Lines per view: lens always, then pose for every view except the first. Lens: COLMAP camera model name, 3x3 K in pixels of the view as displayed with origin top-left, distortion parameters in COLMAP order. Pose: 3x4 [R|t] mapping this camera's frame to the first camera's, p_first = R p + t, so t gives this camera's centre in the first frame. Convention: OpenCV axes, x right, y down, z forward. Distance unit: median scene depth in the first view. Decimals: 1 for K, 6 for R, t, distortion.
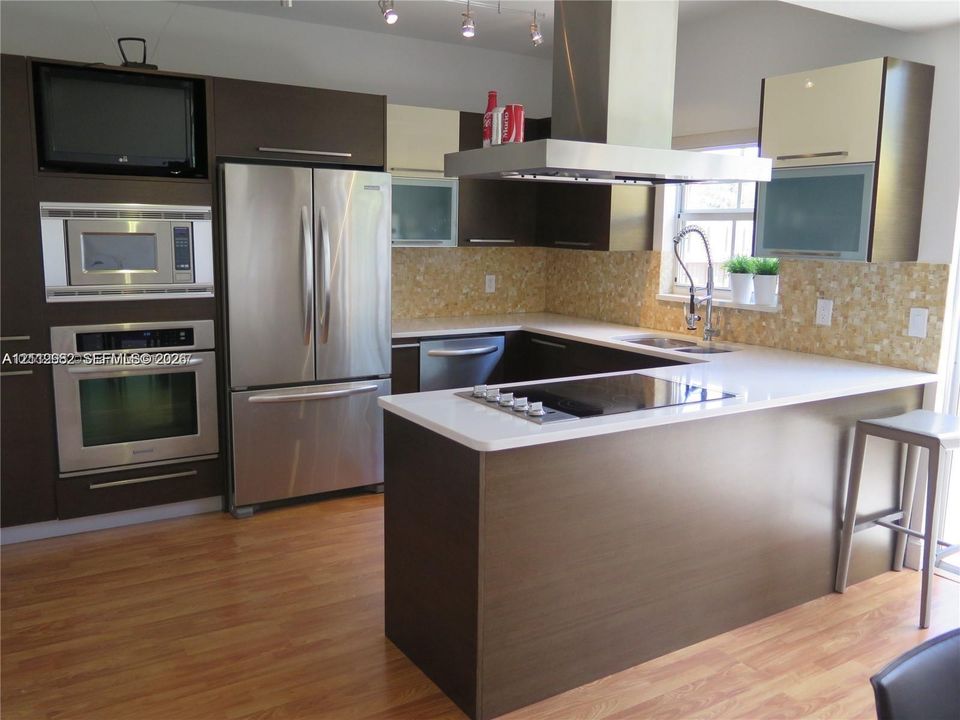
lens RADIAL K [[805.2, 0, 480.0], [0, 805.2, 360.0], [0, 0, 1]] dist [-0.005095, -0.005702]
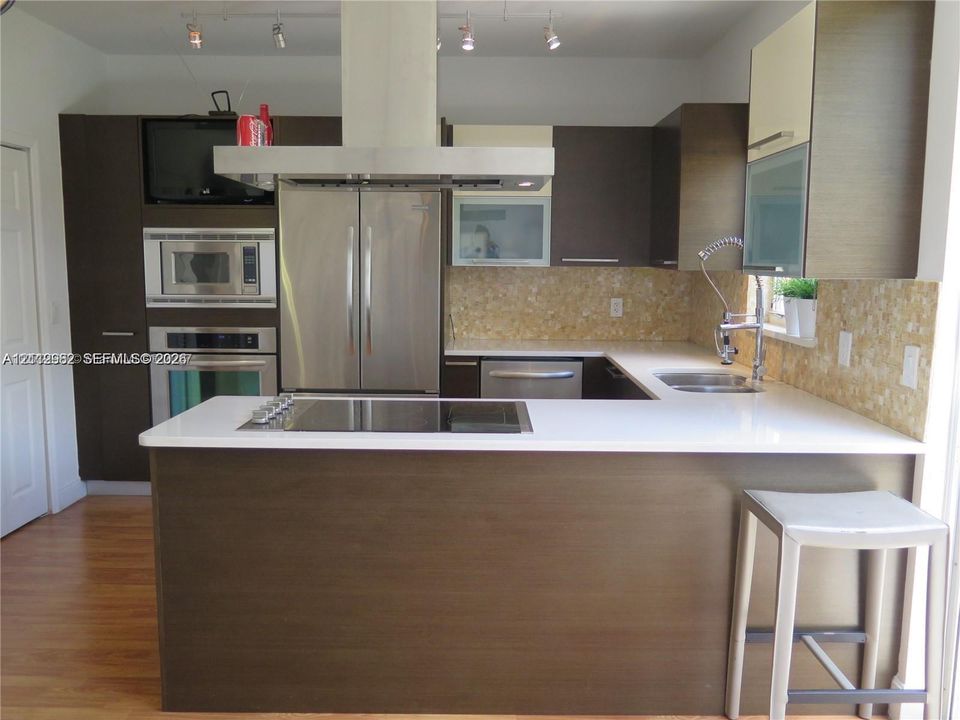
lens RADIAL K [[805.2, 0, 480.0], [0, 805.2, 360.0], [0, 0, 1]] dist [-0.005095, -0.005702]
pose [[0.846608, 0.060178, -0.528804, 0.533644], [-0.080494, 0.996635, -0.015453, -0.010440], [0.526095, 0.055649, 0.848603, 0.192314]]
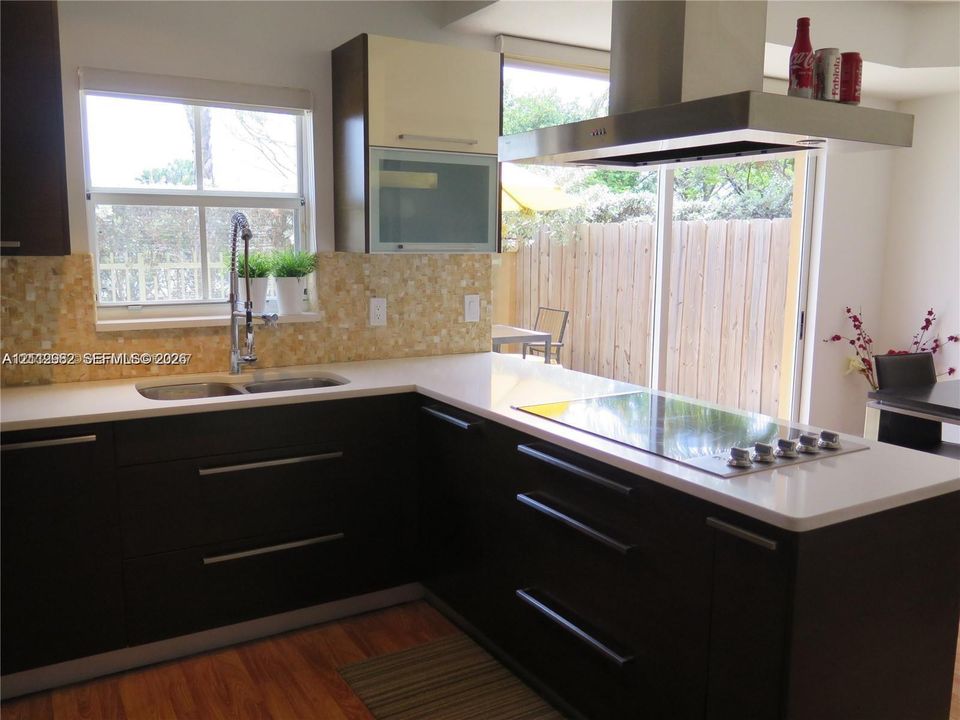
lens RADIAL K [[805.2, 0, 480.0], [0, 805.2, 360.0], [0, 0, 1]] dist [-0.005095, -0.005702]
pose [[0.025928, -0.164166, 0.986092, -0.469833], [0.151441, 0.975684, 0.158452, -0.132290], [-0.988126, 0.145226, 0.050159, 0.845448]]
